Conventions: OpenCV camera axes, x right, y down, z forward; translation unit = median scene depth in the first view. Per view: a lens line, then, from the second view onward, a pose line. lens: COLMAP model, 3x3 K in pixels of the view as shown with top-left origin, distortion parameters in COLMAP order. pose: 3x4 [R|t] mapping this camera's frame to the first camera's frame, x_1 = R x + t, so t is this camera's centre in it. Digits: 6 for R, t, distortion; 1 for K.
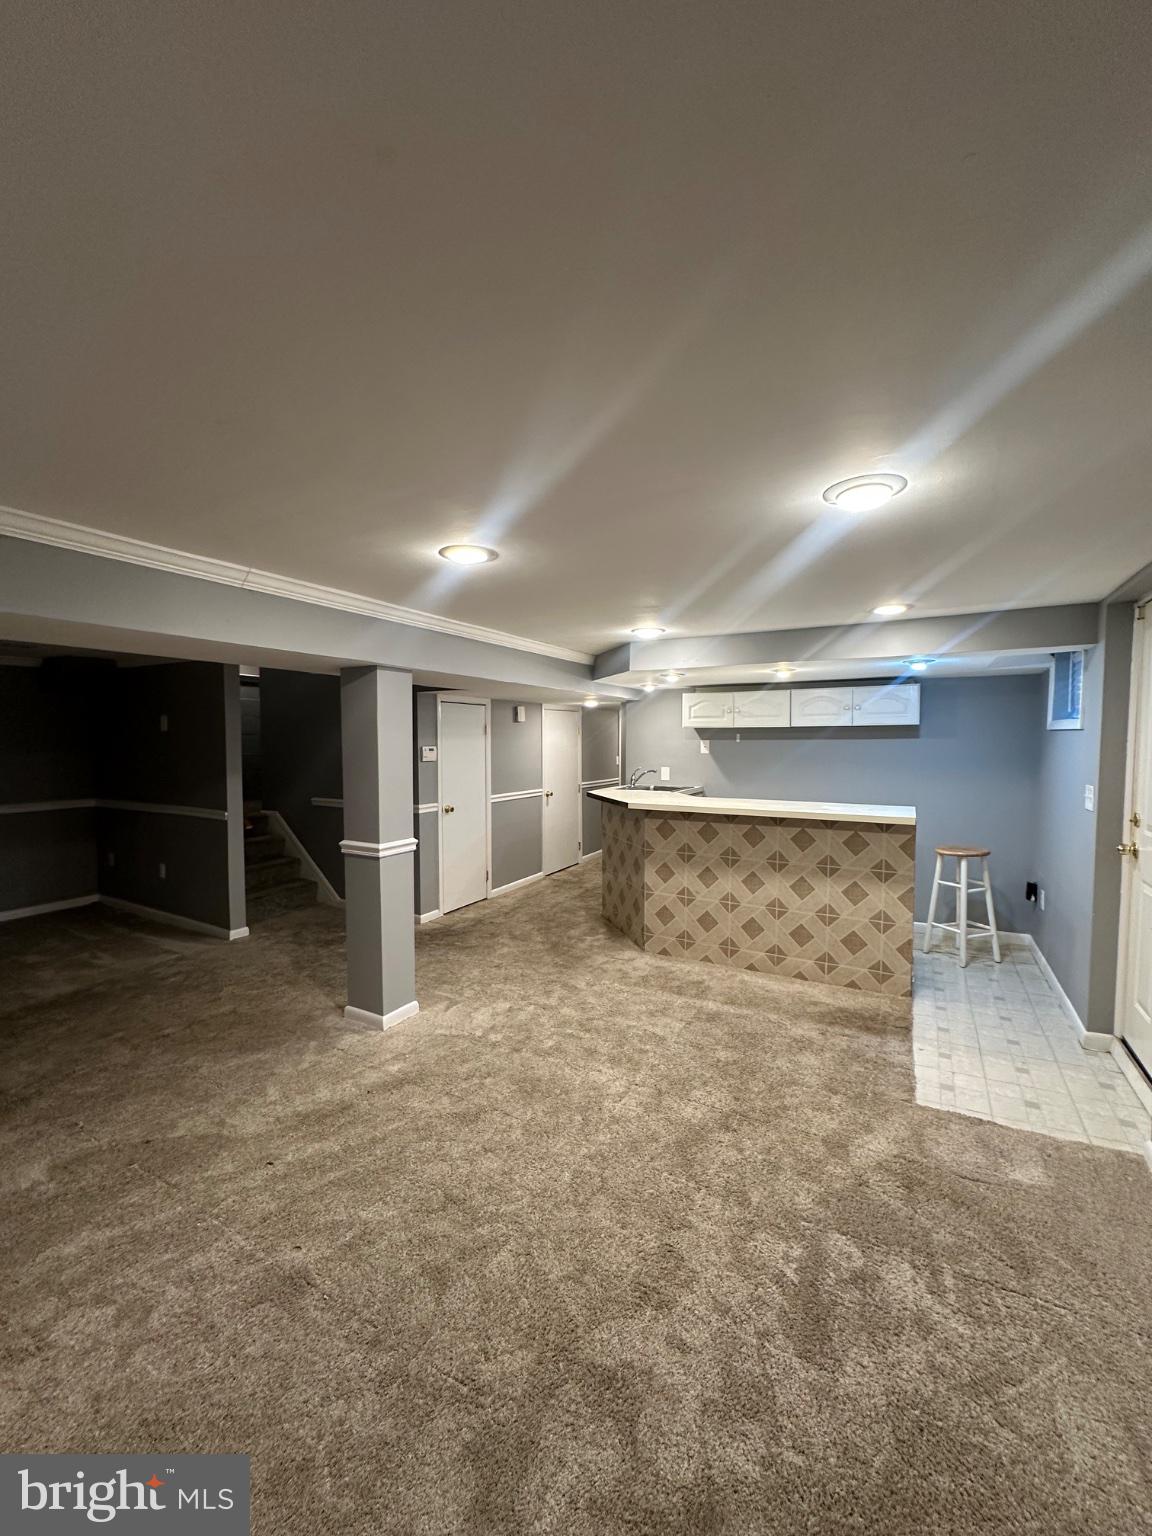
lens RADIAL K [[616.4, 0, 568.9], [0, 616.4, 770.5], [0, 0, 1]] dist [-0.000754, 0.000390]
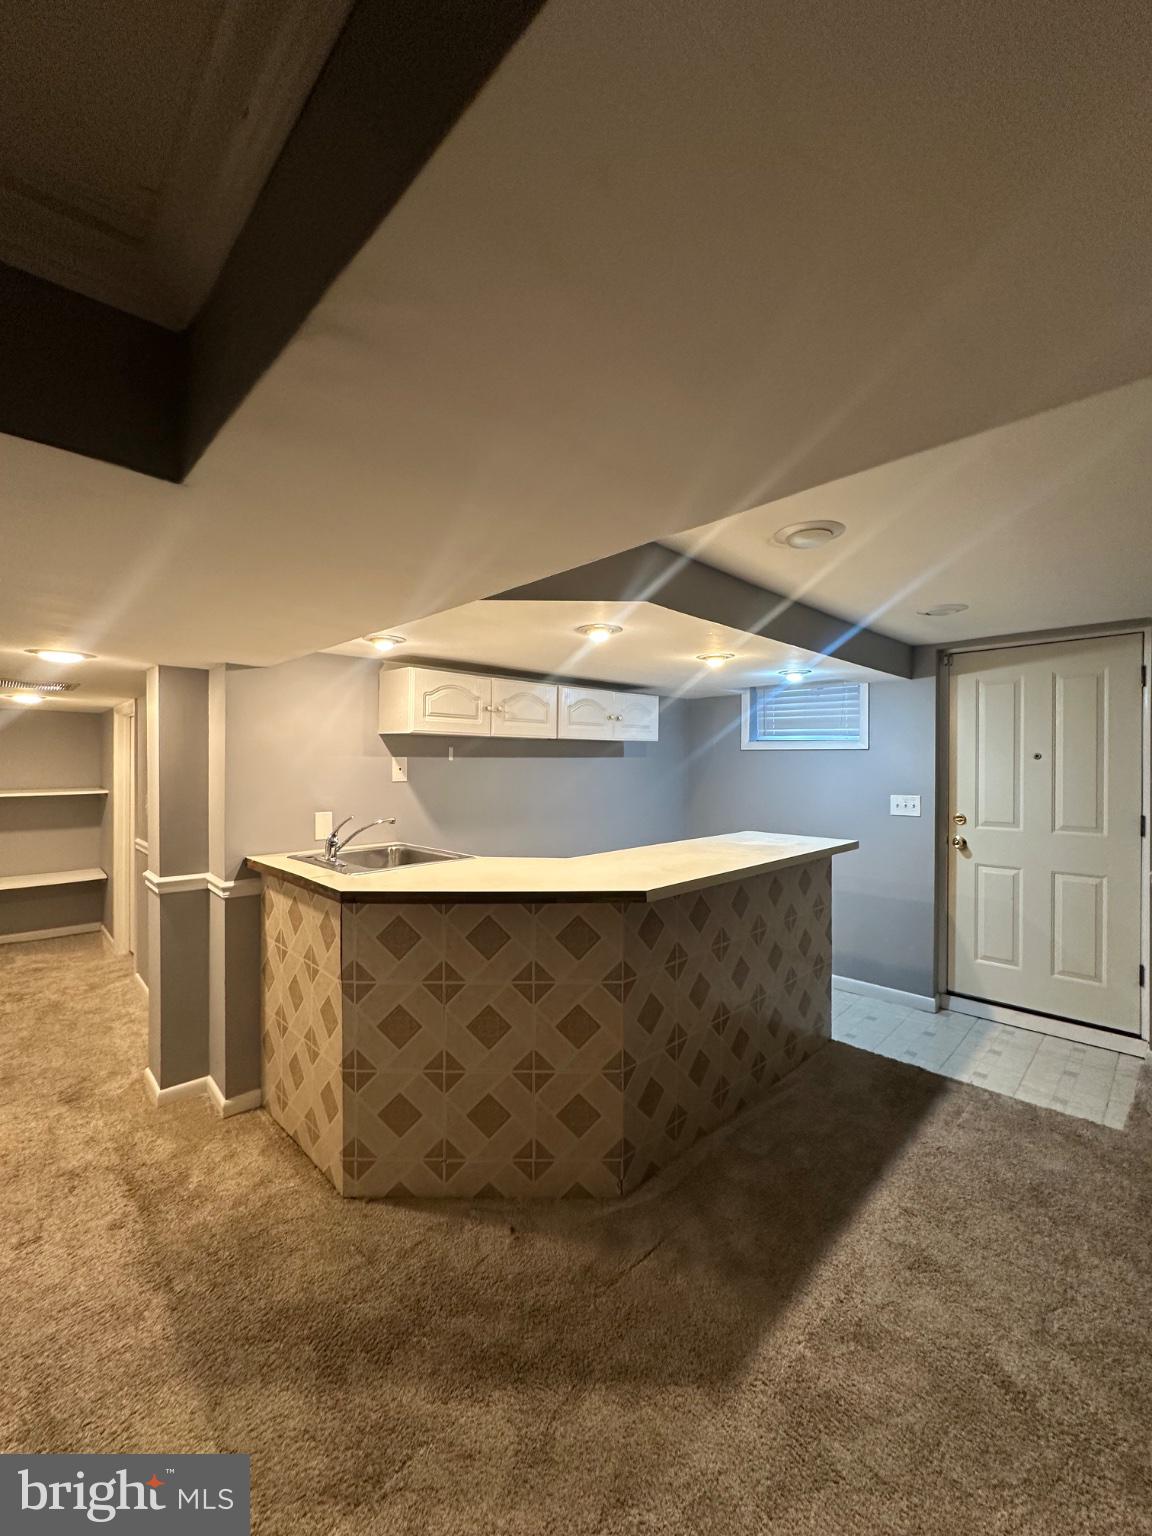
lens RADIAL K [[616.4, 0, 568.9], [0, 616.4, 770.5], [0, 0, 1]] dist [-0.000754, 0.000390]
pose [[0.269508, -0.006744, 0.962974, -0.327881], [0.048070, 0.998823, -0.006458, -0.032034], [-0.961798, 0.048030, 0.269515, 0.855557]]
